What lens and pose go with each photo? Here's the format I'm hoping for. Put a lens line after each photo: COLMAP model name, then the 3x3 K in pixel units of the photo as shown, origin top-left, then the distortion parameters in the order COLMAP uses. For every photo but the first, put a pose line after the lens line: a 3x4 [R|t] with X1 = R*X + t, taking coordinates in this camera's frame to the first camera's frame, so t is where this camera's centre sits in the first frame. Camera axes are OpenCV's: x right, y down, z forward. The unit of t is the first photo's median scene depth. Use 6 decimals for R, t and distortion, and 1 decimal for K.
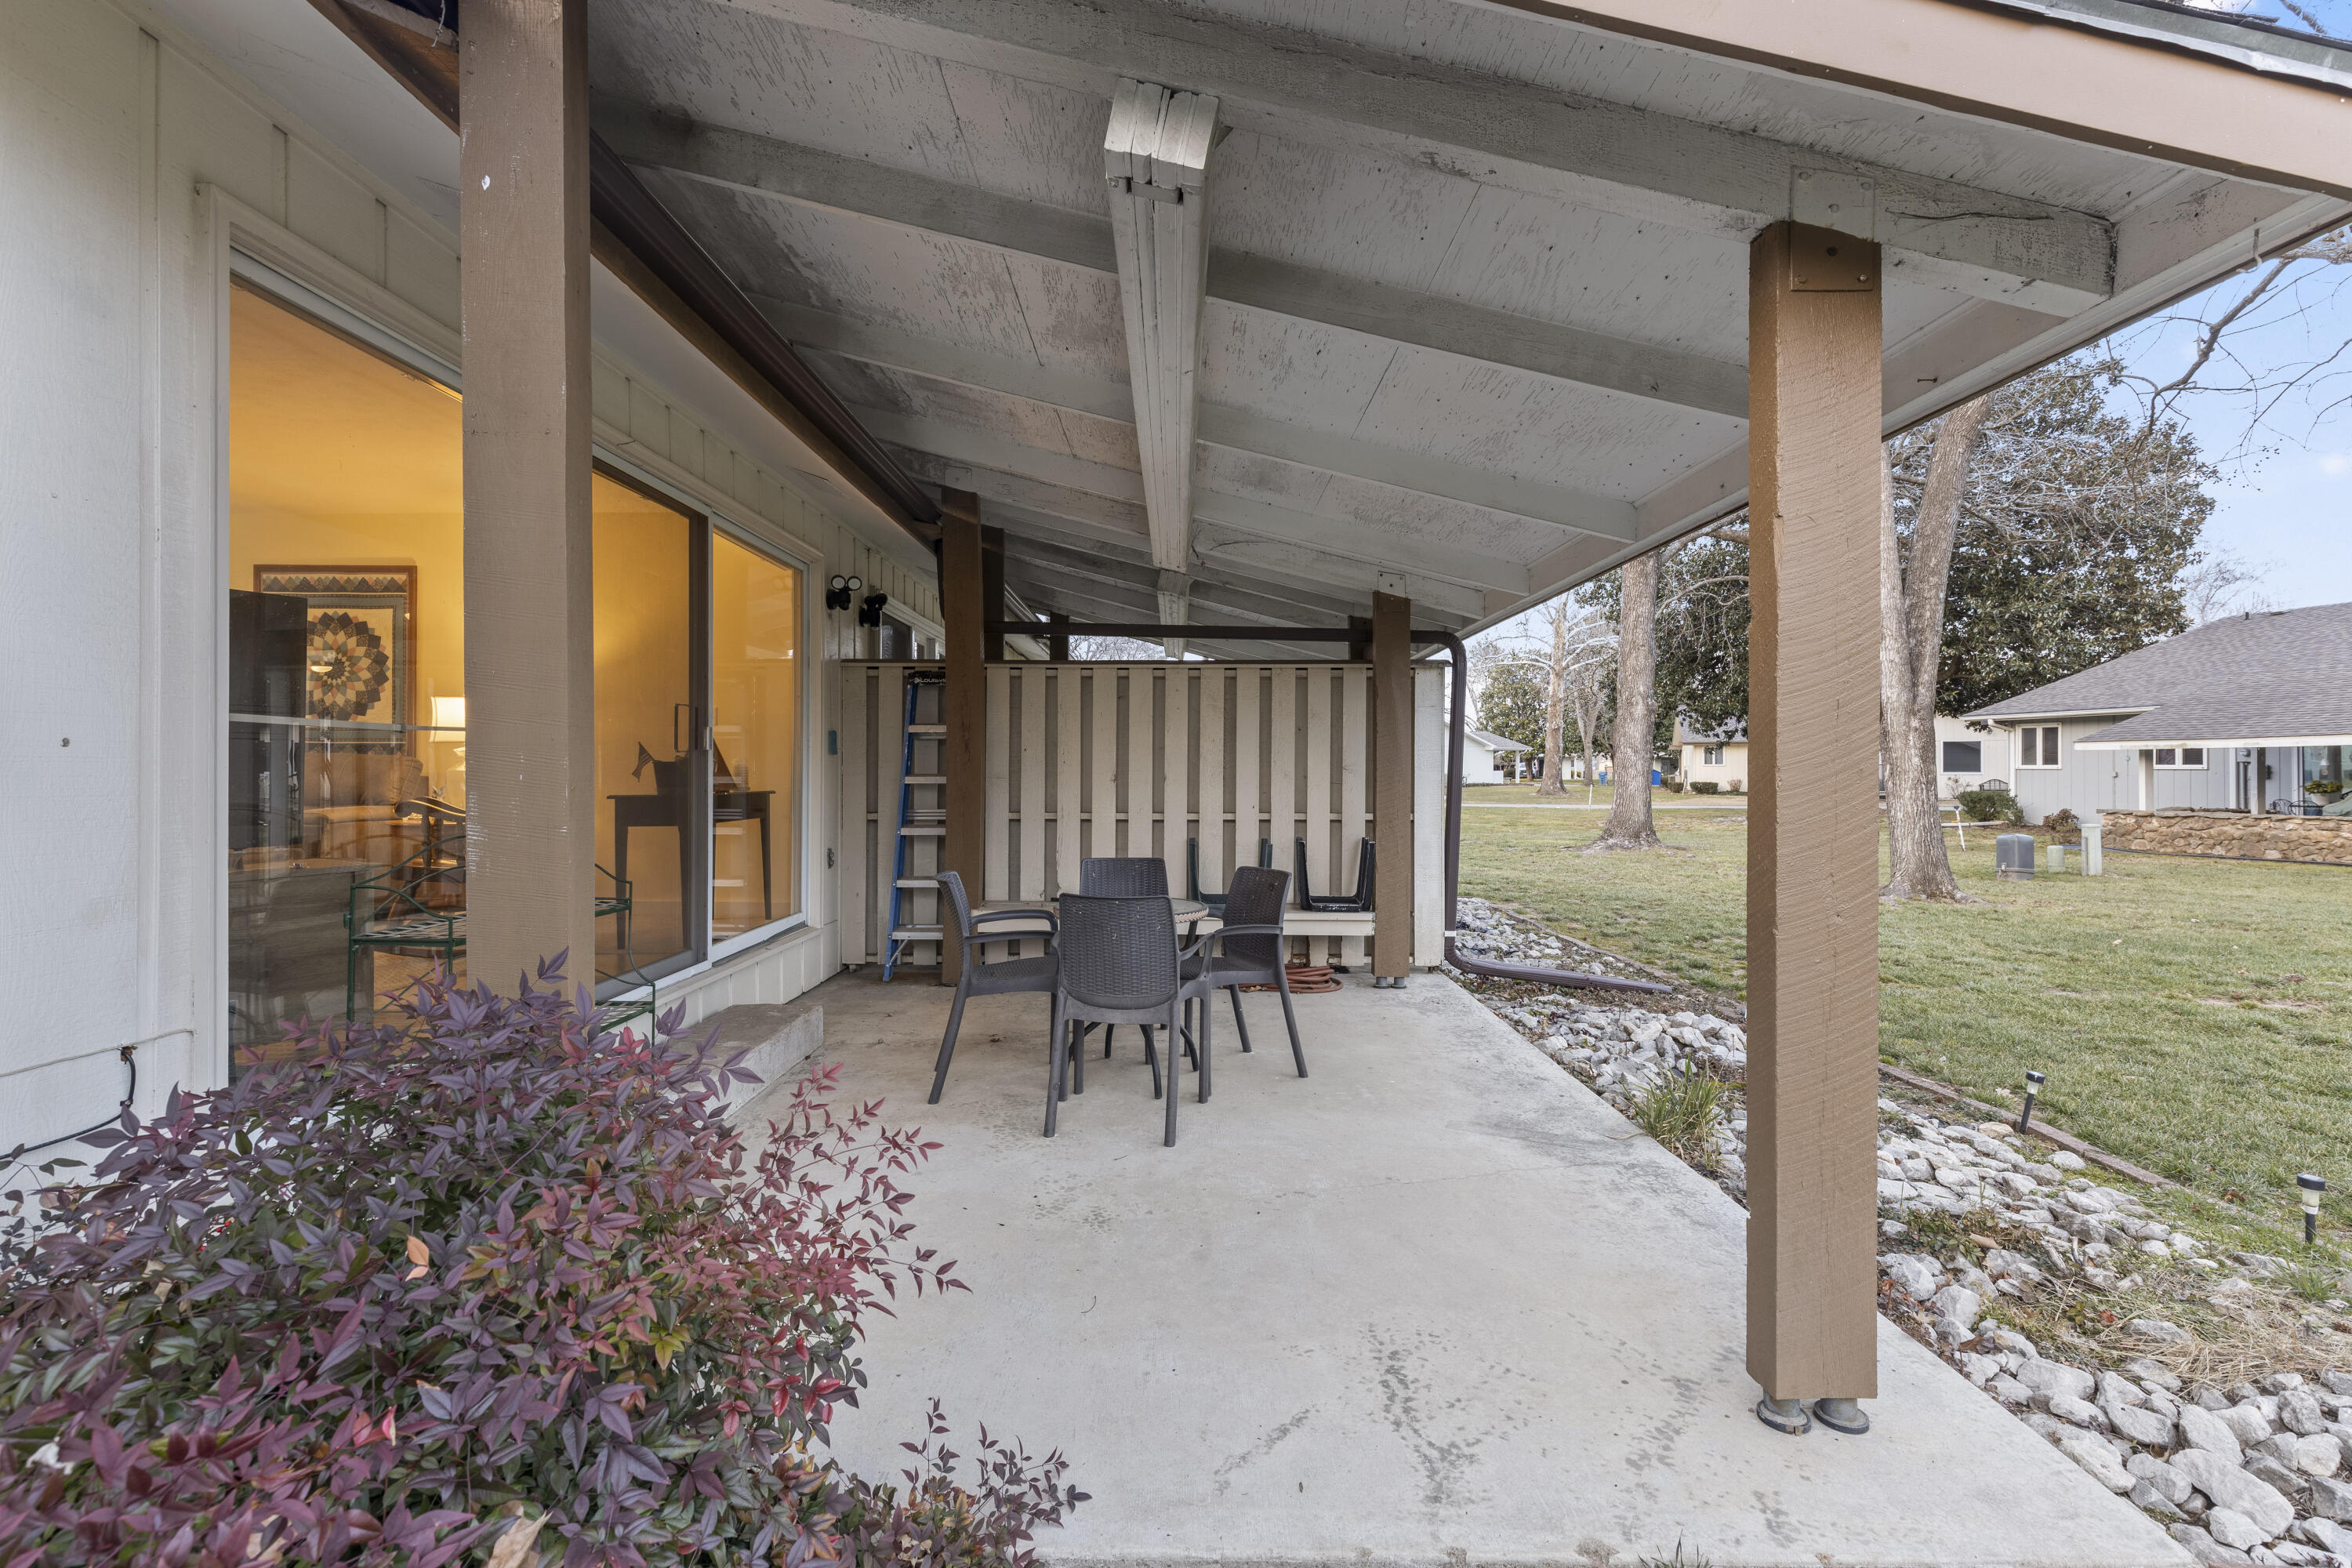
lens RADIAL K [[1059.8, 0, 1151.8], [0, 1059.8, 763.2], [0, 0, 1]] dist [0.003916, -0.000011]
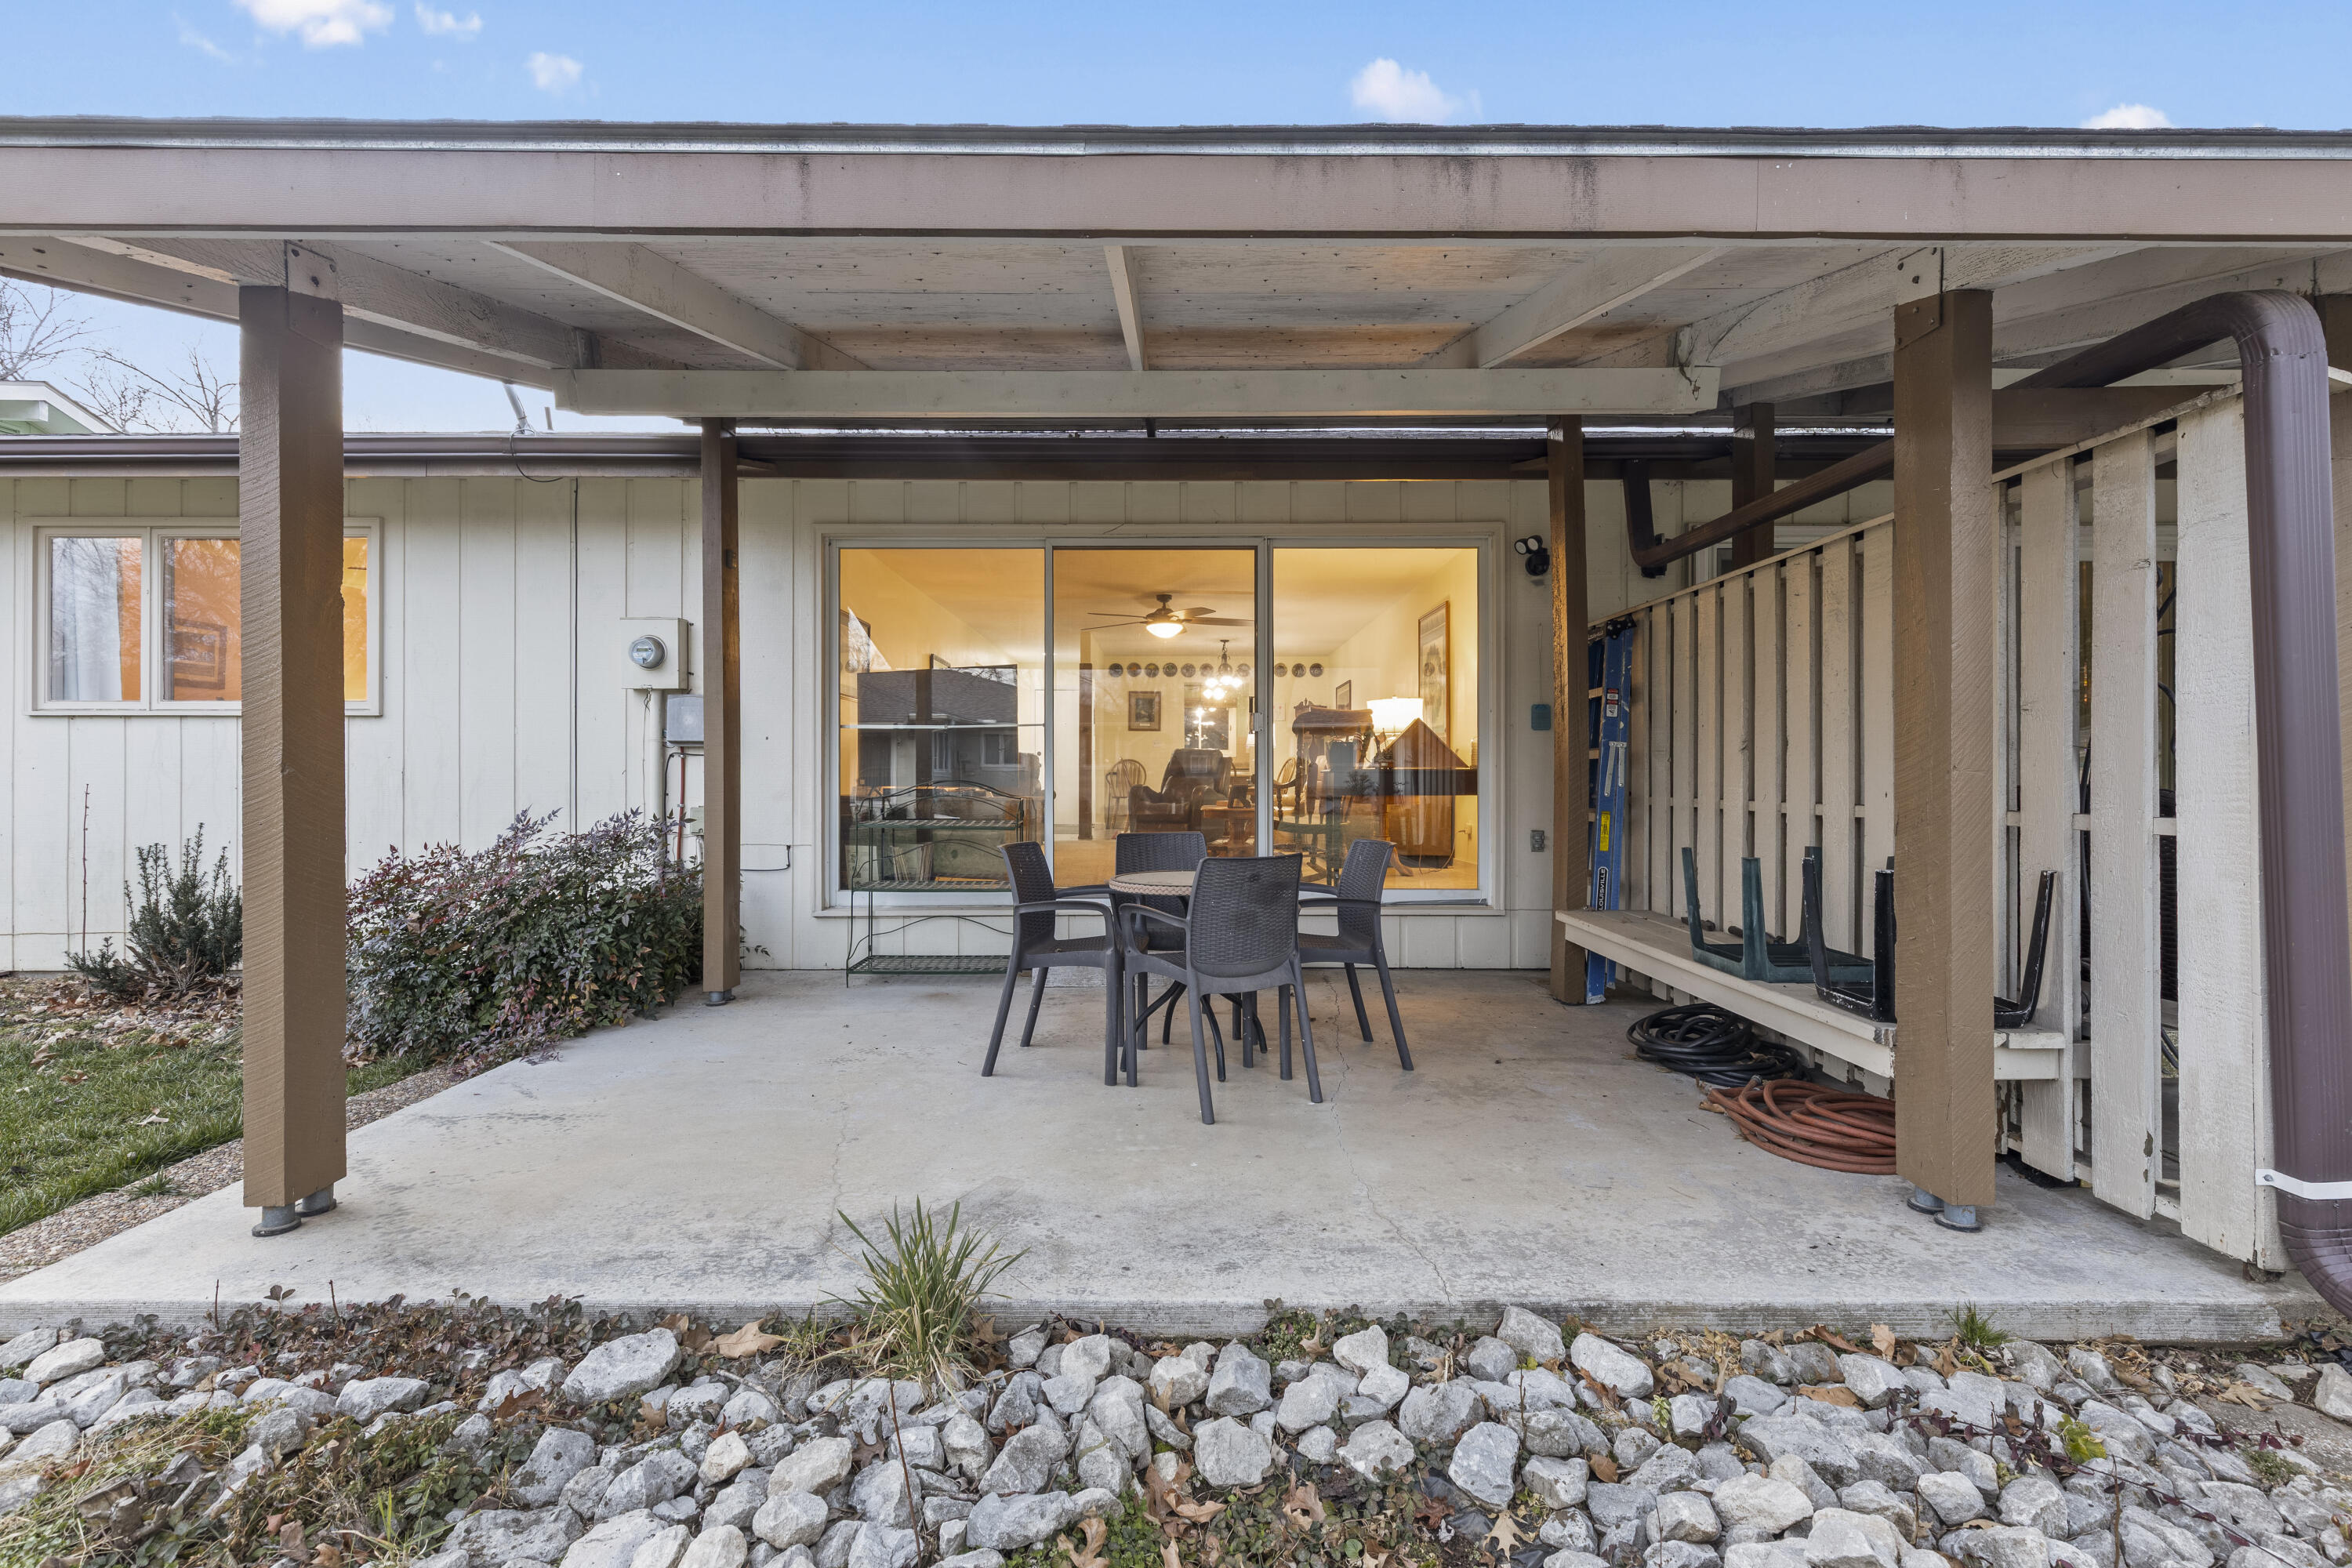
lens RADIAL K [[1059.8, 0, 1180.7], [0, 1059.8, 777.4], [0, 0, 1]] dist [0.003916, -0.000011]
pose [[0.023090, 0.000926, -0.999733, 0.654649], [0.009061, 0.999958, 0.001135, 0.032024], [0.999692, -0.009085, 0.023081, 0.693339]]
